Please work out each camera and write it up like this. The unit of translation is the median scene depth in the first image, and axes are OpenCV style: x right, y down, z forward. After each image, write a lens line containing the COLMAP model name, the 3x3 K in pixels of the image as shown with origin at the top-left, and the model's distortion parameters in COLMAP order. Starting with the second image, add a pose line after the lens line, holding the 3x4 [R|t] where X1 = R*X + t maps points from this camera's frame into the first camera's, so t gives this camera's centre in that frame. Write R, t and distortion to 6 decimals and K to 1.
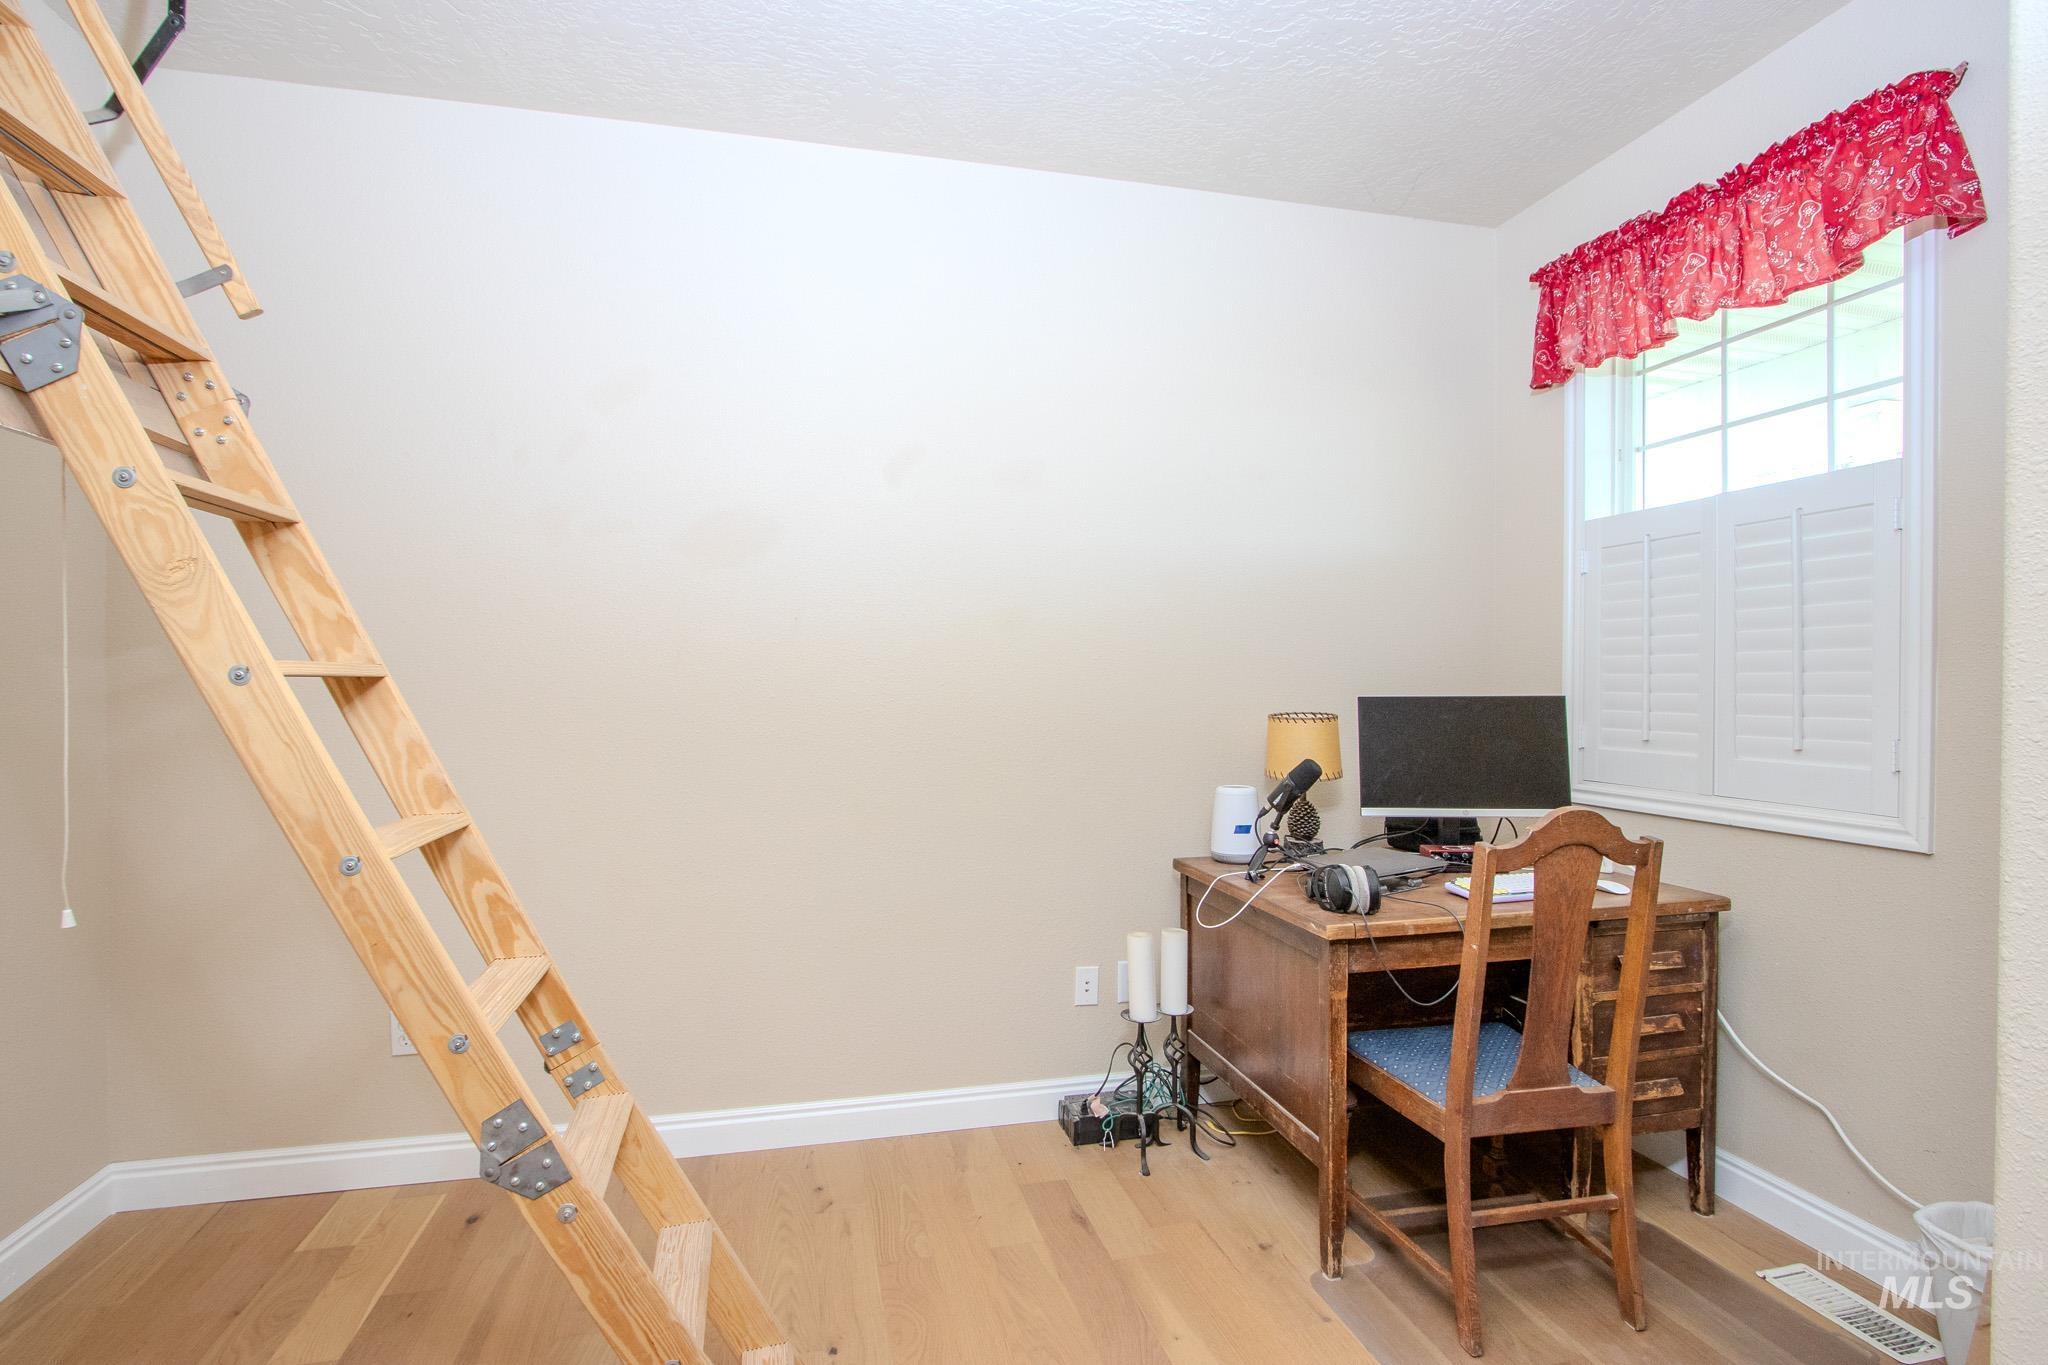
lens RADIAL K [[957.3, 0, 1000.3], [0, 957.3, 686.7], [0, 0, 1]] dist [-0.033131, 0.000045]
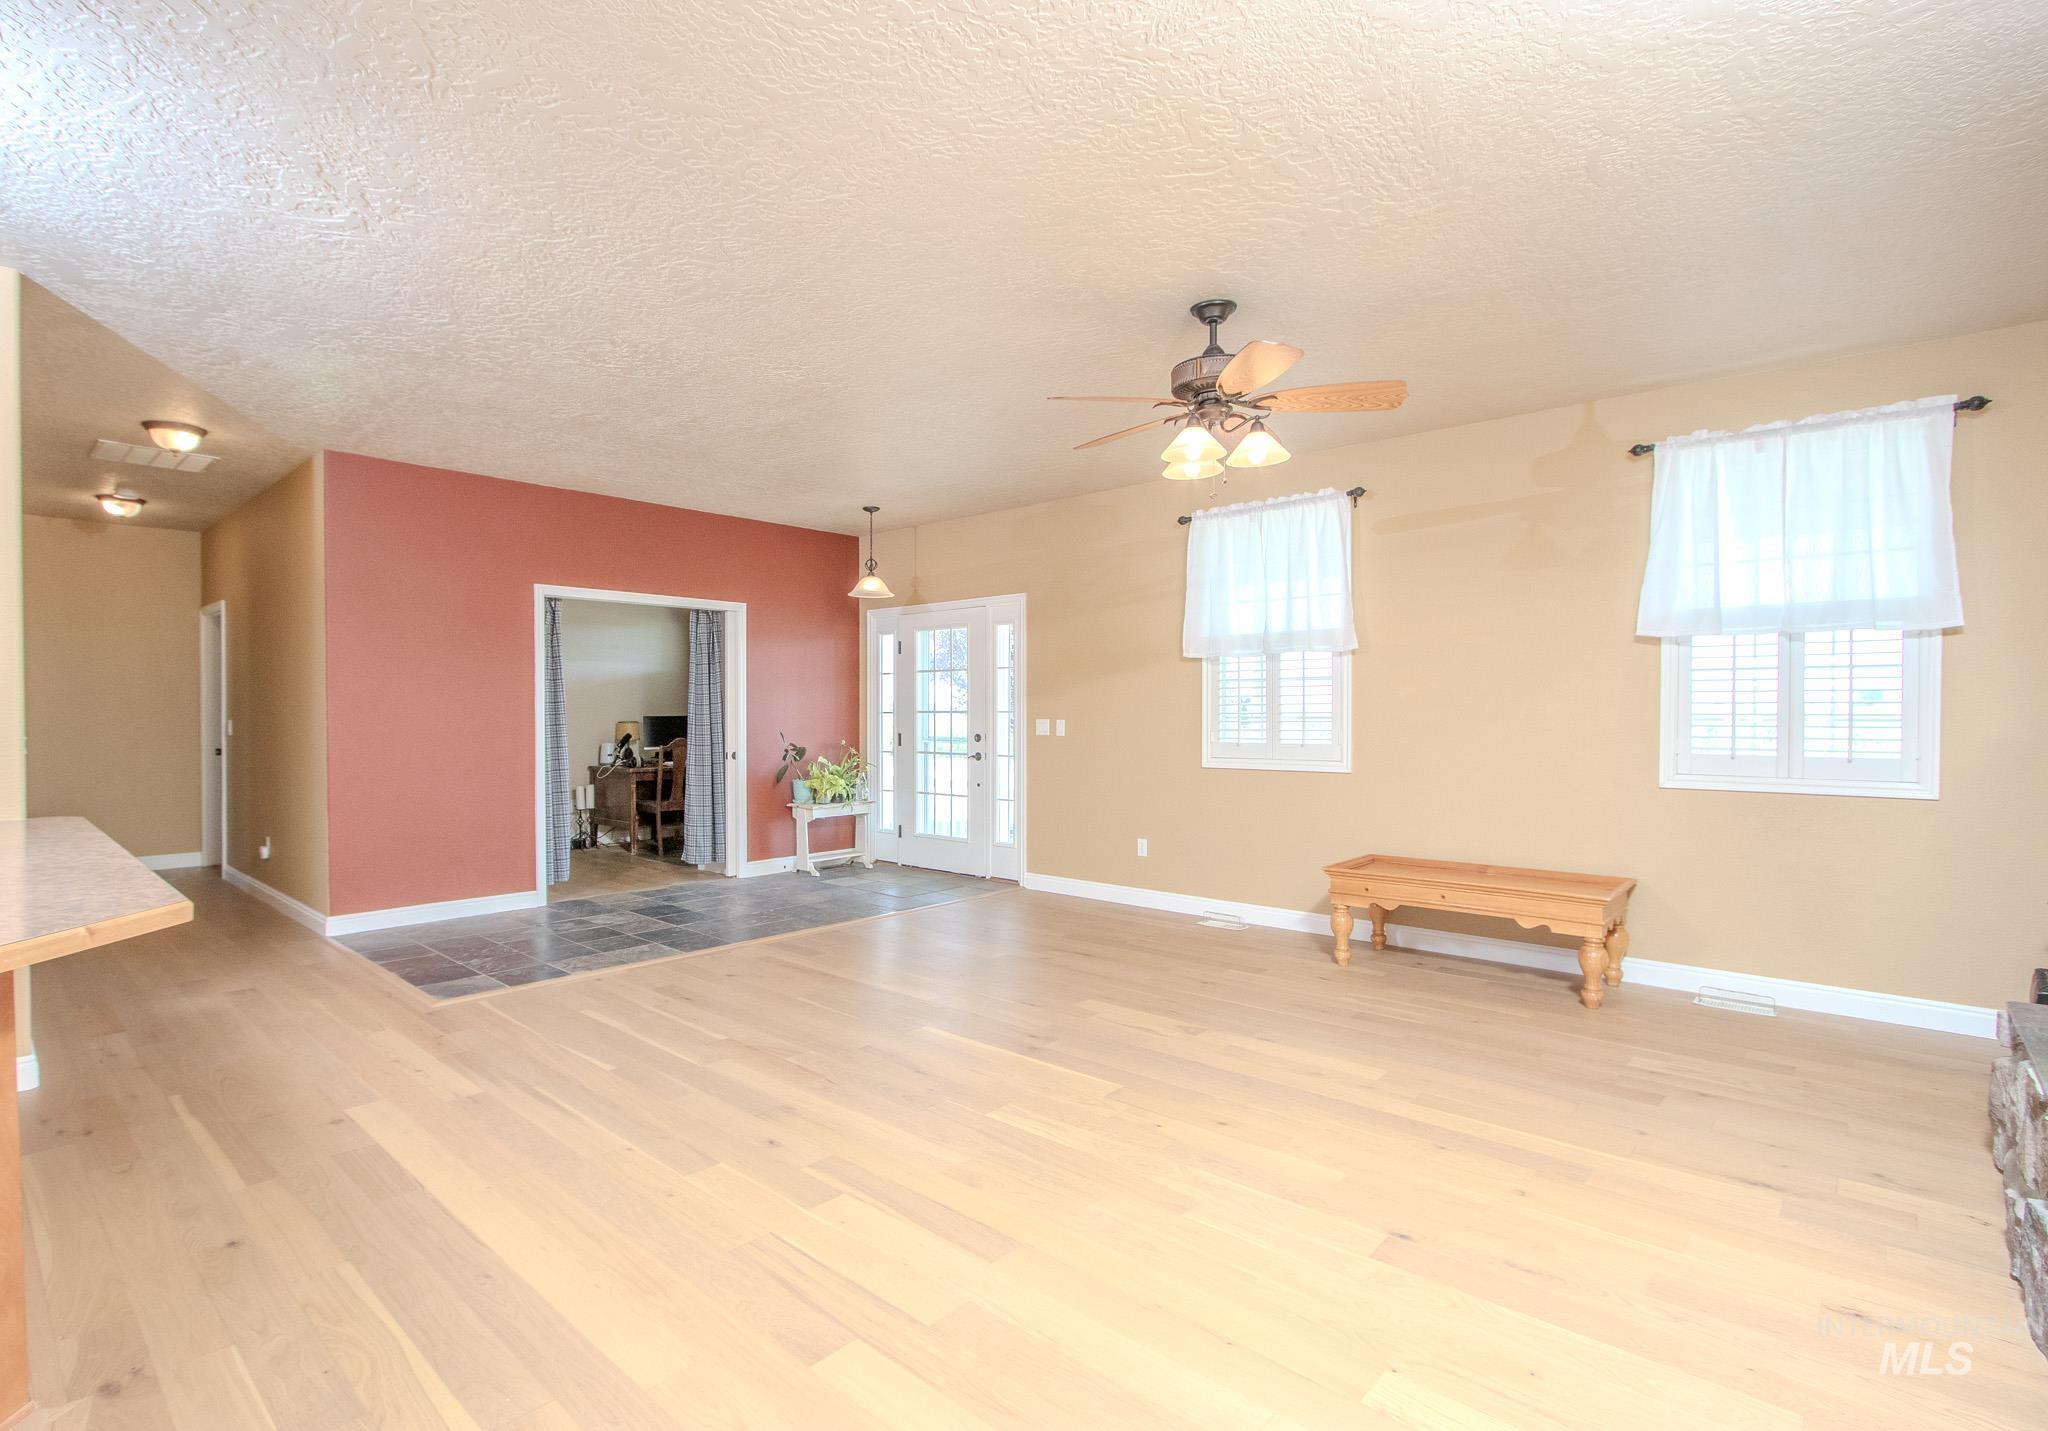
lens RADIAL K [[1010.1, 0, 1024.0], [0, 1010.1, 715.5], [0, 0, 1]] dist [-0.001990, -0.000673]
pose [[0.822195, -0.007631, 0.569155, -0.622209], [0.006685, 0.999971, 0.003750, 0.002442], [-0.569167, 0.000721, 0.822222, -2.989508]]
